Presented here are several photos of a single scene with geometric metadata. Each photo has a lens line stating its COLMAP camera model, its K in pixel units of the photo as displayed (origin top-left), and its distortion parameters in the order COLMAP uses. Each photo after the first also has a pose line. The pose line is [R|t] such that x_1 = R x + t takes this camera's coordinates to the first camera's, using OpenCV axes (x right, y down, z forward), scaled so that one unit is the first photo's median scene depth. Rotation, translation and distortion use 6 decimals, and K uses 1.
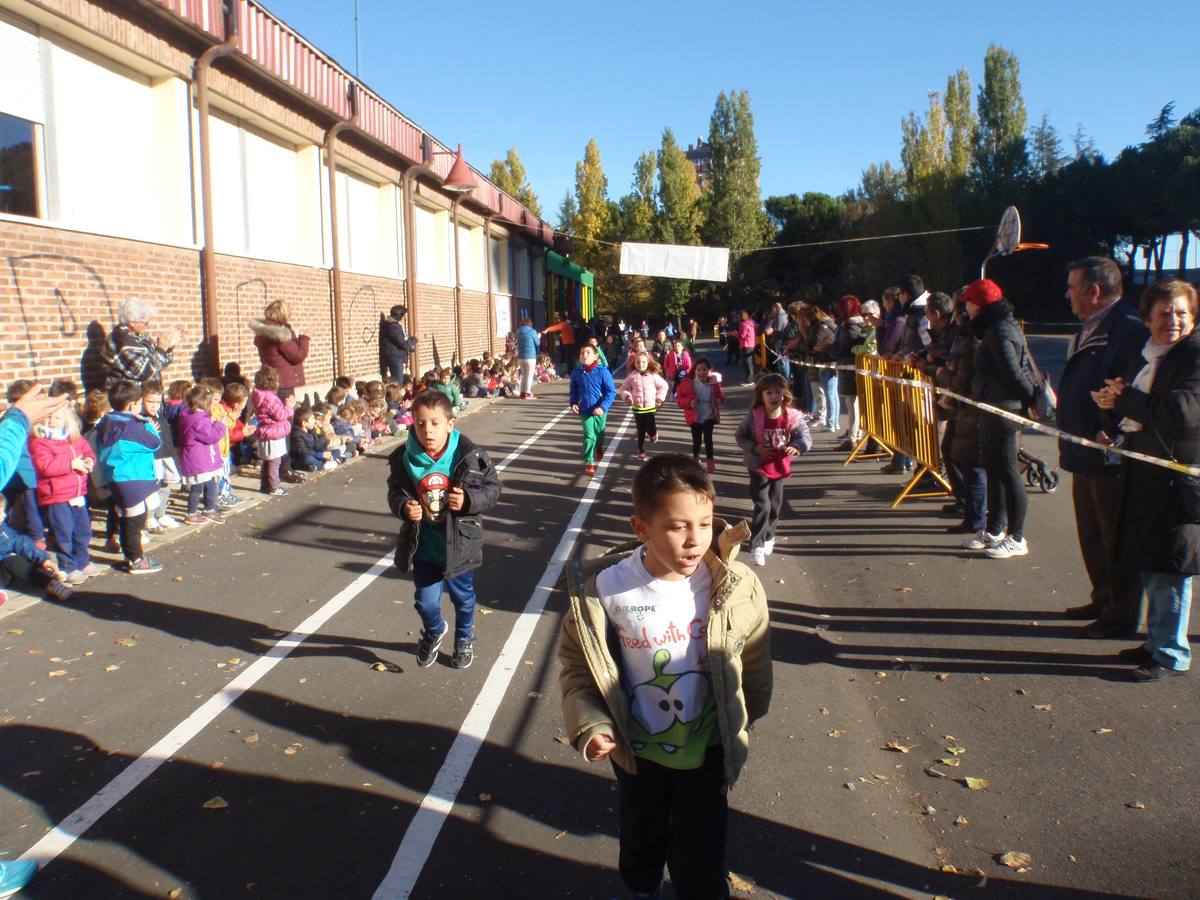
lens RADIAL K [[980.7, 0, 595.1], [0, 980.7, 444.2], [0, 0, 1]] dist [-0.125189, 0.053847]
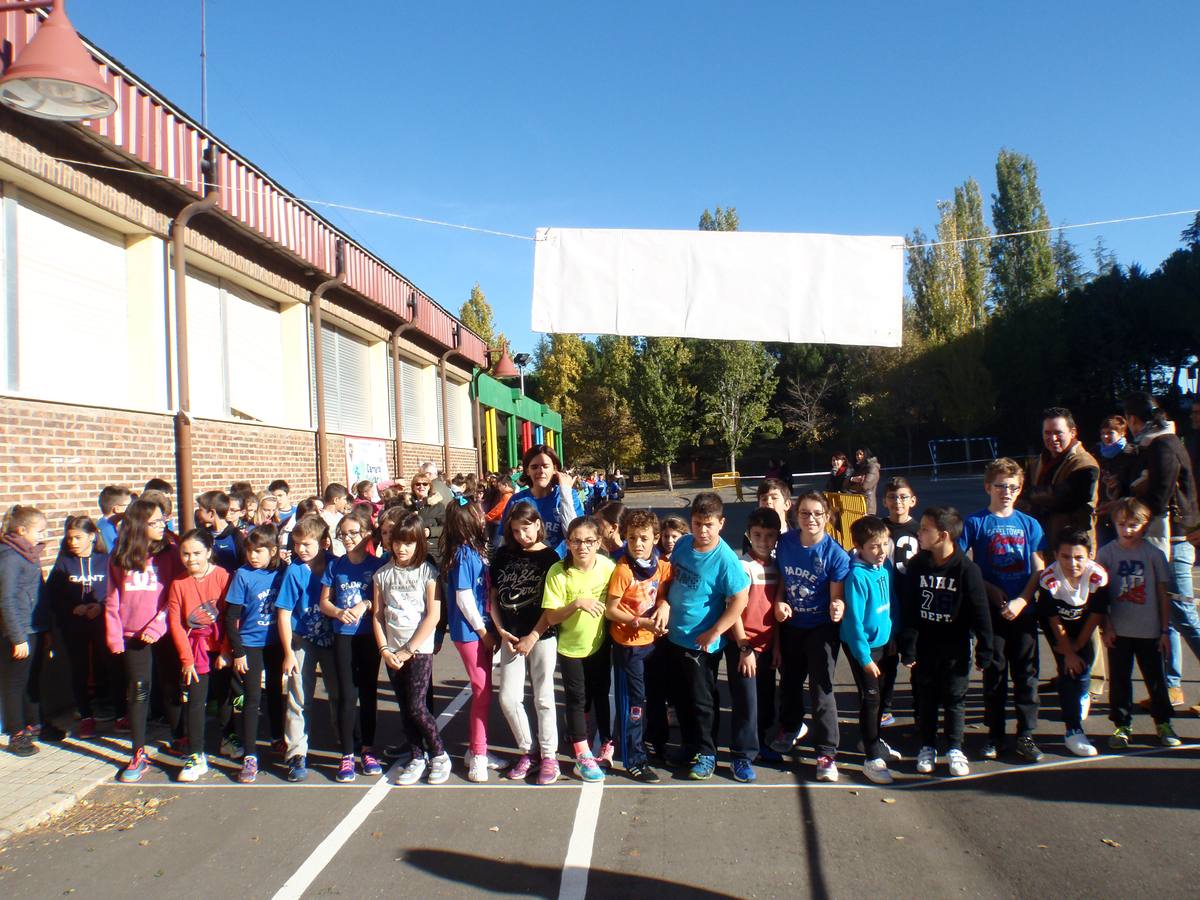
lens RADIAL K [[980.7, 0, 595.1], [0, 980.7, 444.2], [0, 0, 1]] dist [-0.125189, 0.053847]
pose [[0.999448, -0.027738, 0.018302, 0.006640], [0.030233, 0.987575, -0.154210, -0.018419], [-0.013797, 0.154678, 0.987869, 0.155289]]
